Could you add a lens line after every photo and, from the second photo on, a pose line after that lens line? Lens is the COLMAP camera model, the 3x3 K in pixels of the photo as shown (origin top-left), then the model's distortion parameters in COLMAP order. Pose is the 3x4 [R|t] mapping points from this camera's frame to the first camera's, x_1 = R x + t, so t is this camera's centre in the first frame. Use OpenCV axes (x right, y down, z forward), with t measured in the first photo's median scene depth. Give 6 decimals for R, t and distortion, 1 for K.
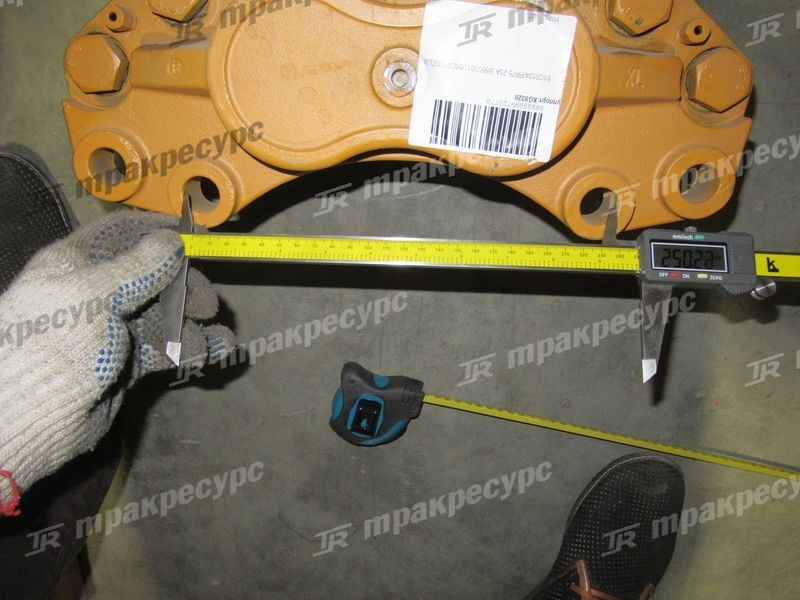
lens RADIAL K [[631.2, 0, 396.9], [0, 631.2, 306.6], [0, 0, 1]] dist [-0.031851, 0.018068]
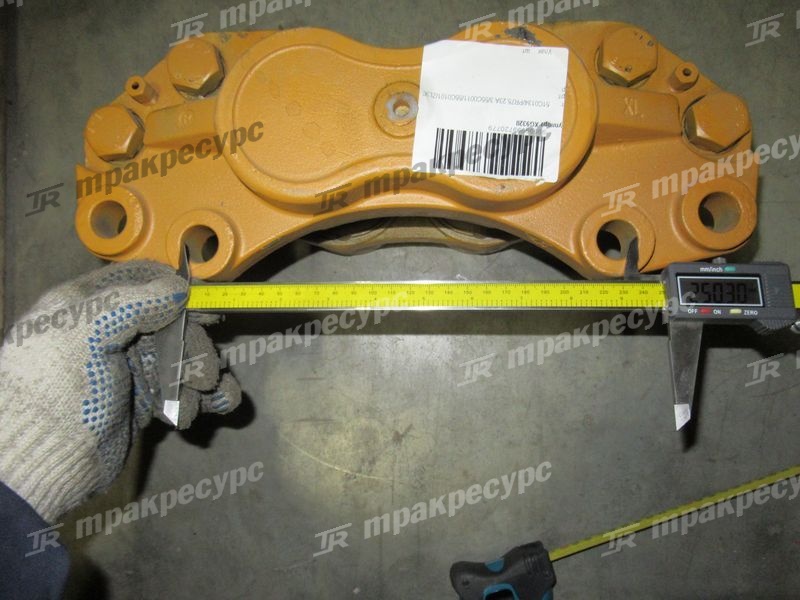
lens RADIAL K [[631.2, 0, 397.6], [0, 631.2, 295.7], [0, 0, 1]] dist [-0.031851, 0.018068]
pose [[0.999365, -0.023460, -0.026819, 0.018084], [0.011160, 0.920882, -0.389682, 0.307503], [0.033839, 0.389135, 0.920559, 0.167992]]
